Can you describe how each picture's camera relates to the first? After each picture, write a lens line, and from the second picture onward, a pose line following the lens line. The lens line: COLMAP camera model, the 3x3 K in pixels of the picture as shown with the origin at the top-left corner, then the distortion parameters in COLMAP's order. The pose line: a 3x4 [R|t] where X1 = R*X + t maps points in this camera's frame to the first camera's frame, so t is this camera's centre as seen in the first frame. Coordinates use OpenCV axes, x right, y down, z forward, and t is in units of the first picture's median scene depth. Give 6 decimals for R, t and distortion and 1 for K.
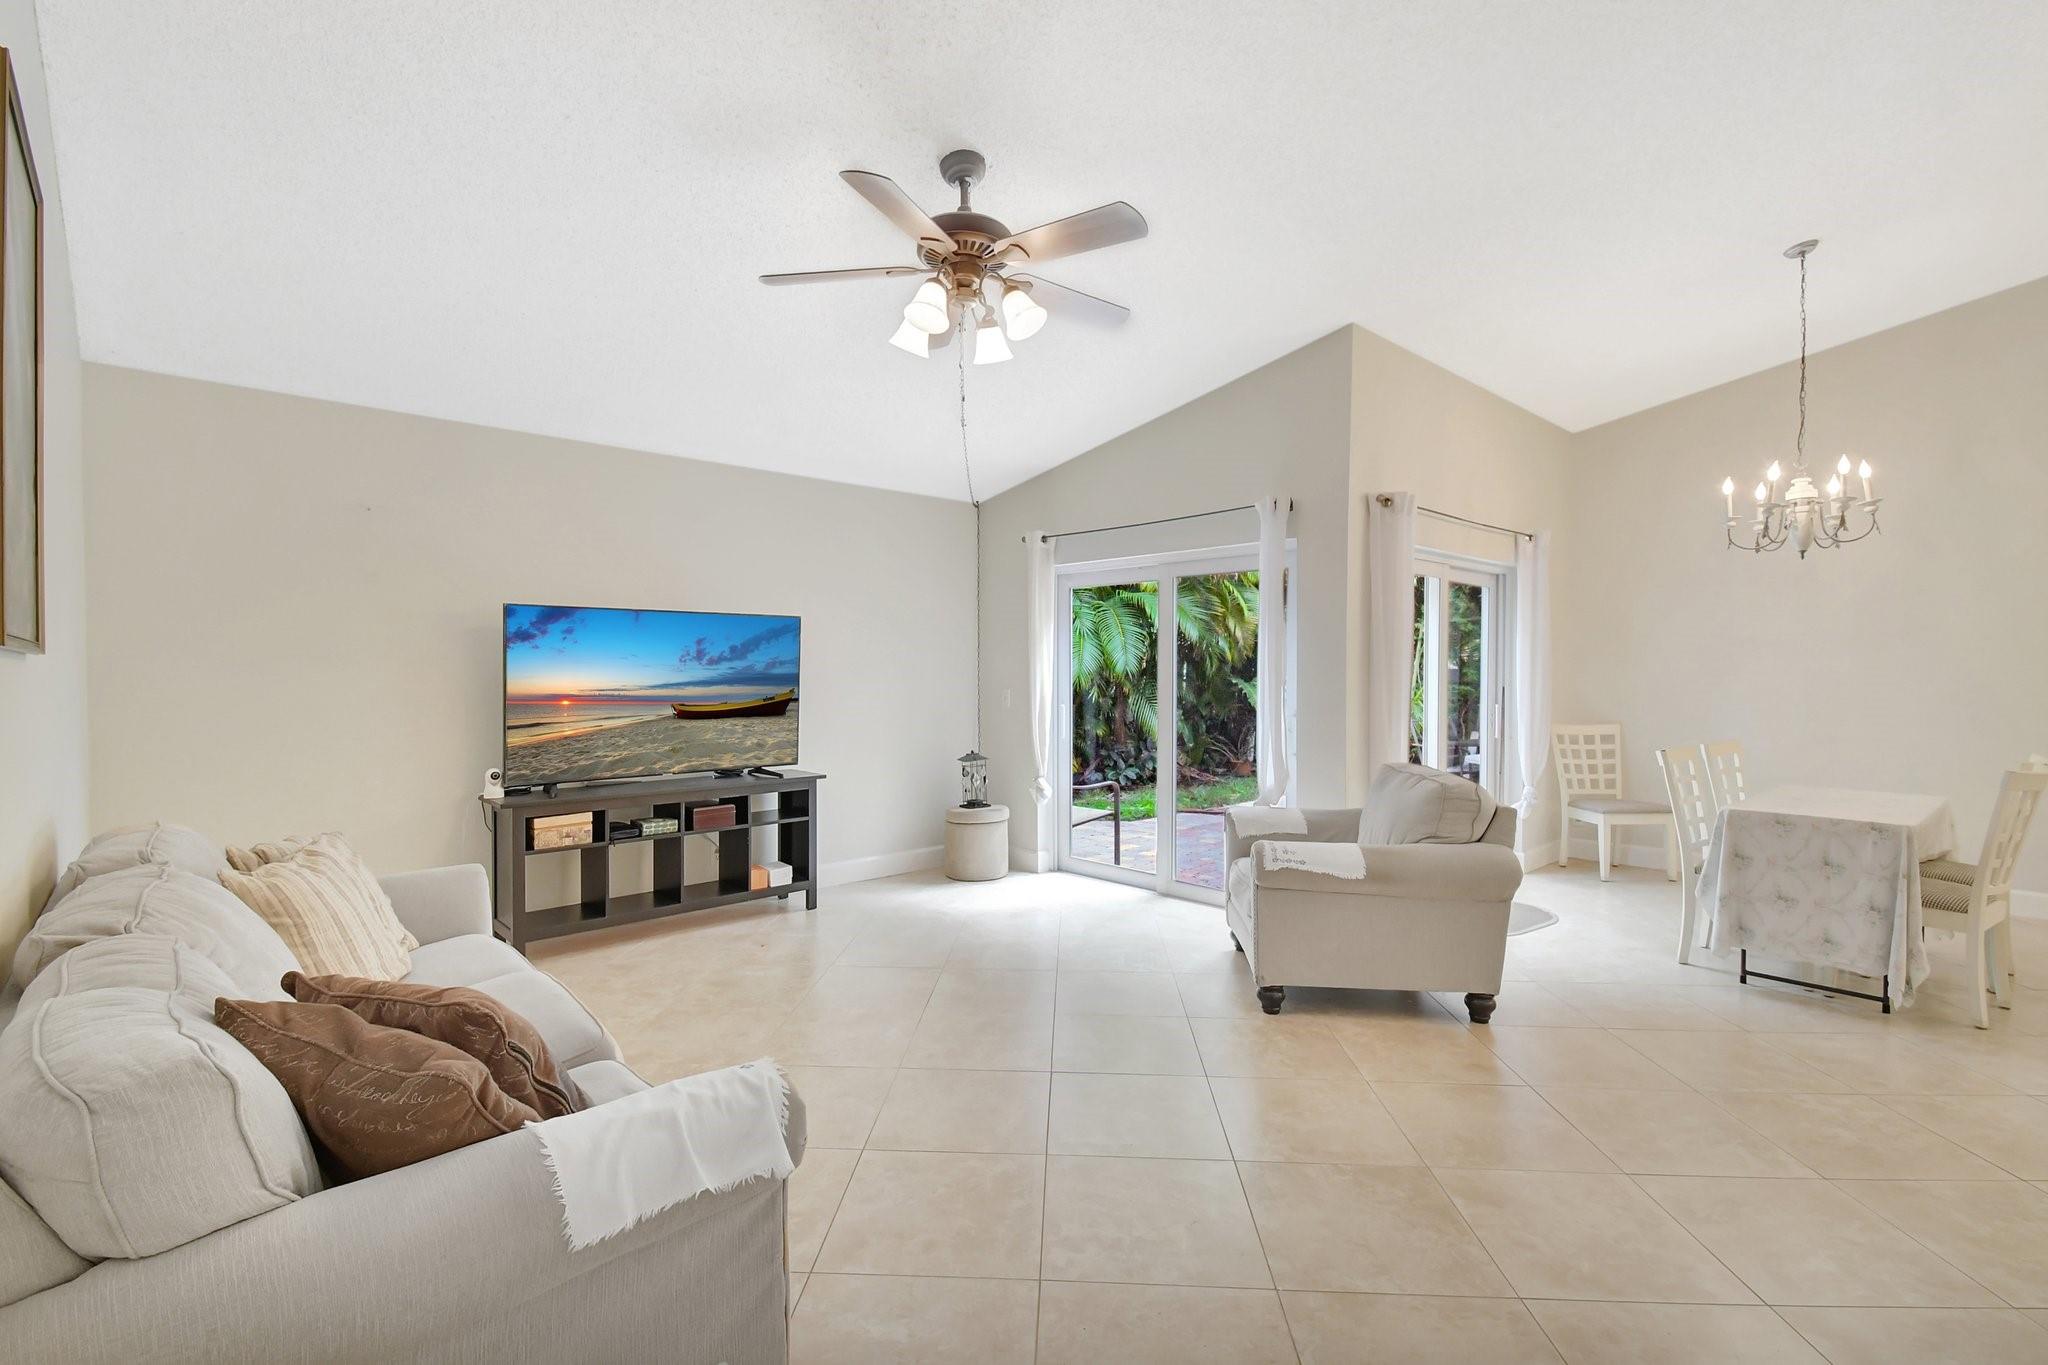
lens RADIAL K [[926.5, 0, 1015.4], [0, 926.5, 685.4], [0, 0, 1]] dist [0.039246, -0.026664]
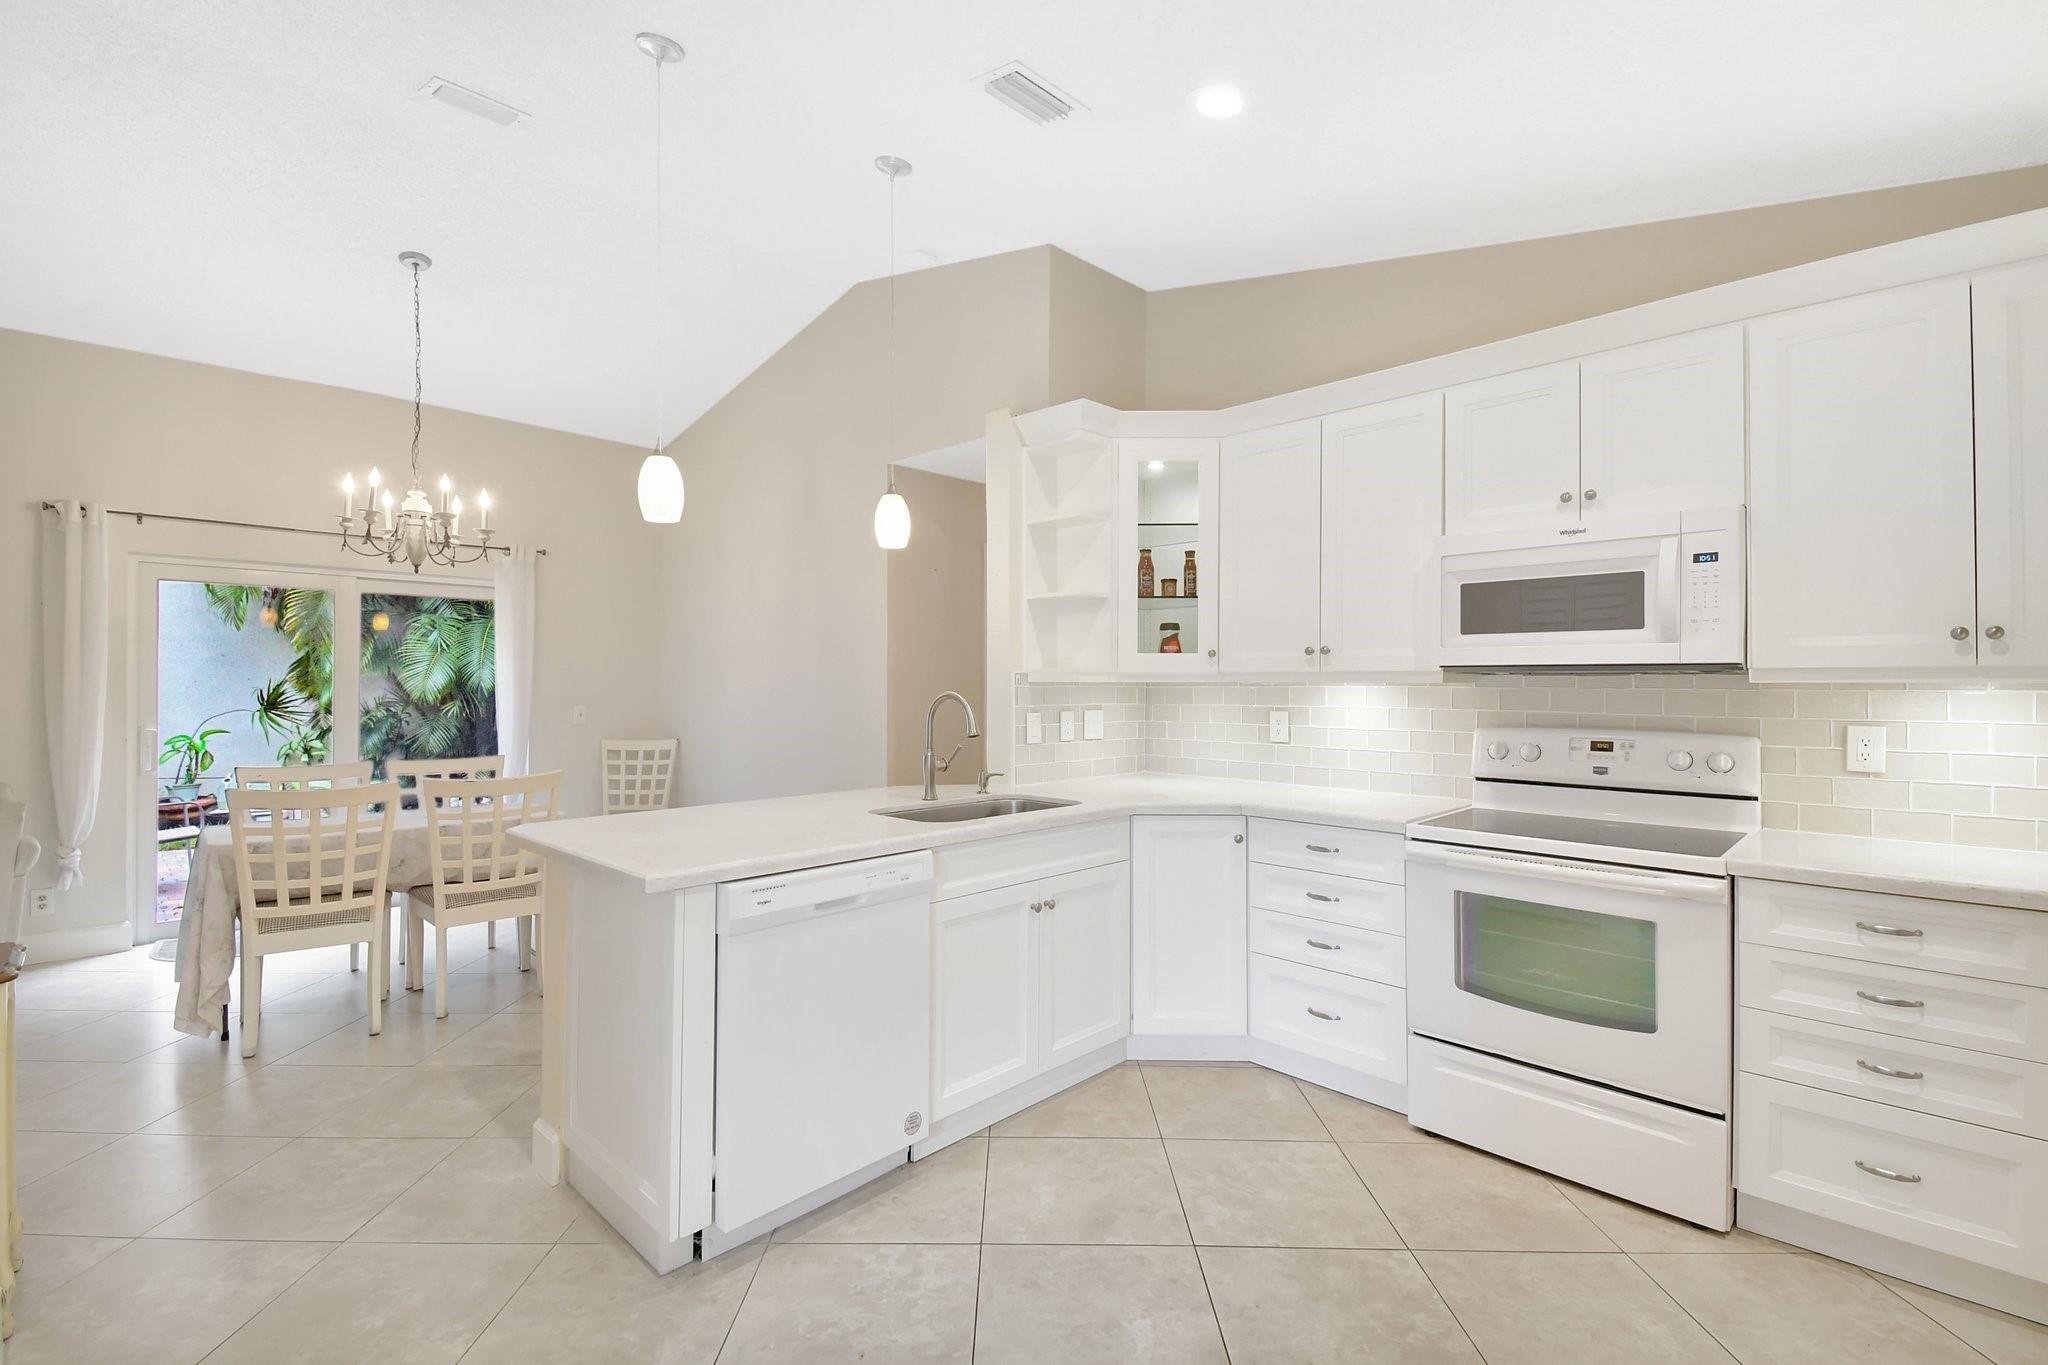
lens RADIAL K [[905.0, 0, 1024.1], [0, 905.0, 680.4], [0, 0, 1]] dist [0.034487, -0.023418]
pose [[0.998803, 0.002286, 0.048869, 1.339027], [-0.001160, 0.999733, -0.023057, 0.000096], [-0.048909, 0.022972, 0.998539, 0.011182]]
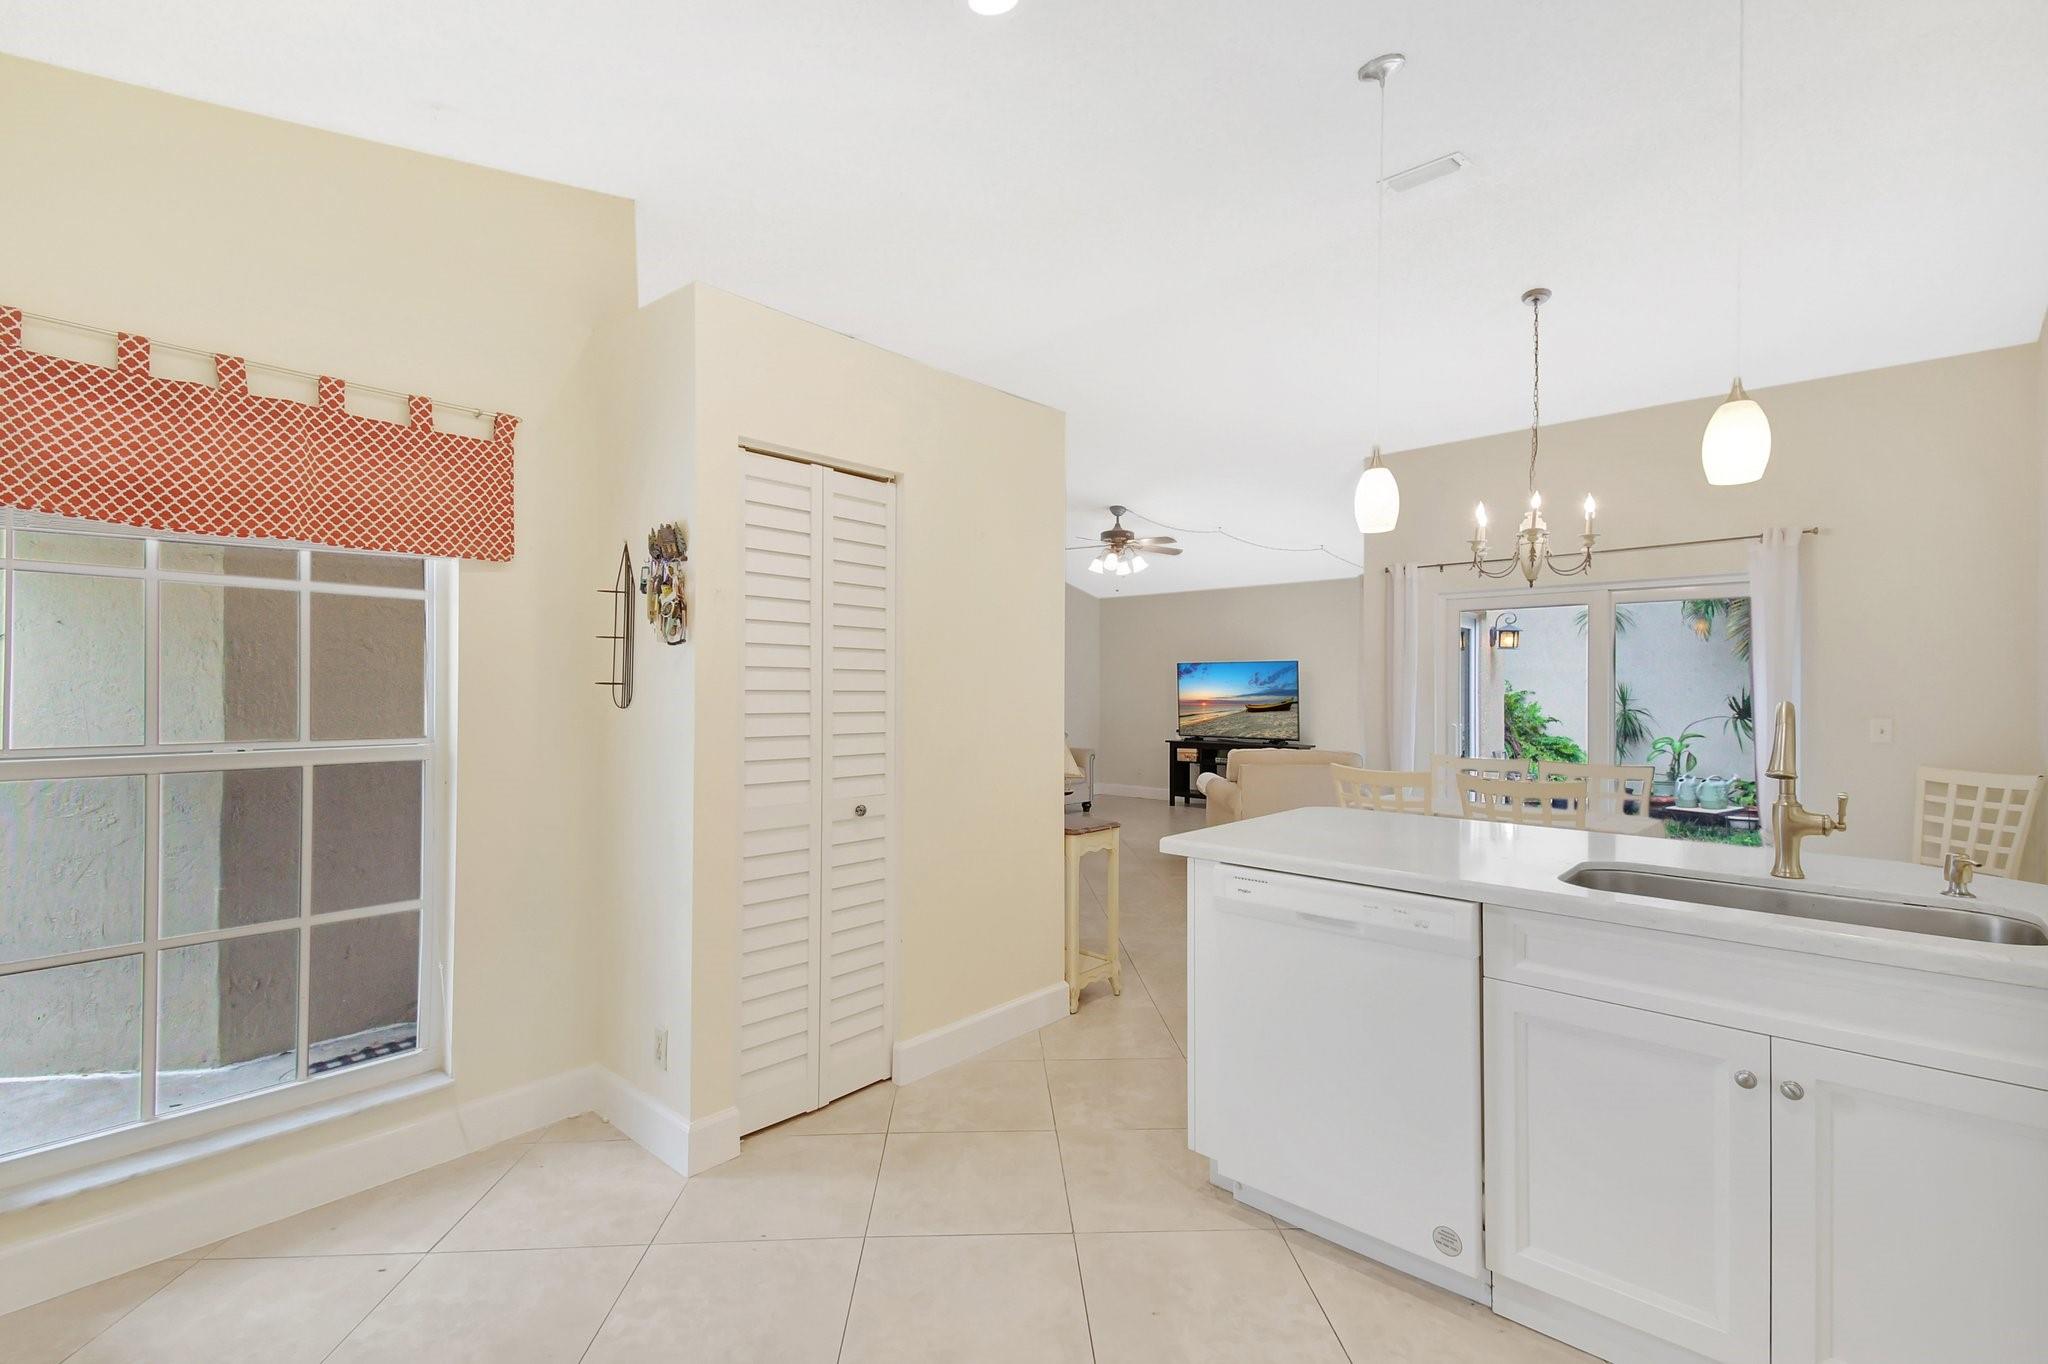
lens RADIAL K [[914.5, 0, 1036.1], [0, 914.5, 682.8], [0, 0, 1]] dist [0.113907, -0.041366]
pose [[0.110790, -0.002583, -0.993840, 1.730376], [-0.020605, 0.999776, -0.004896, -0.008310], [0.993630, 0.021020, 0.110712, 0.308810]]
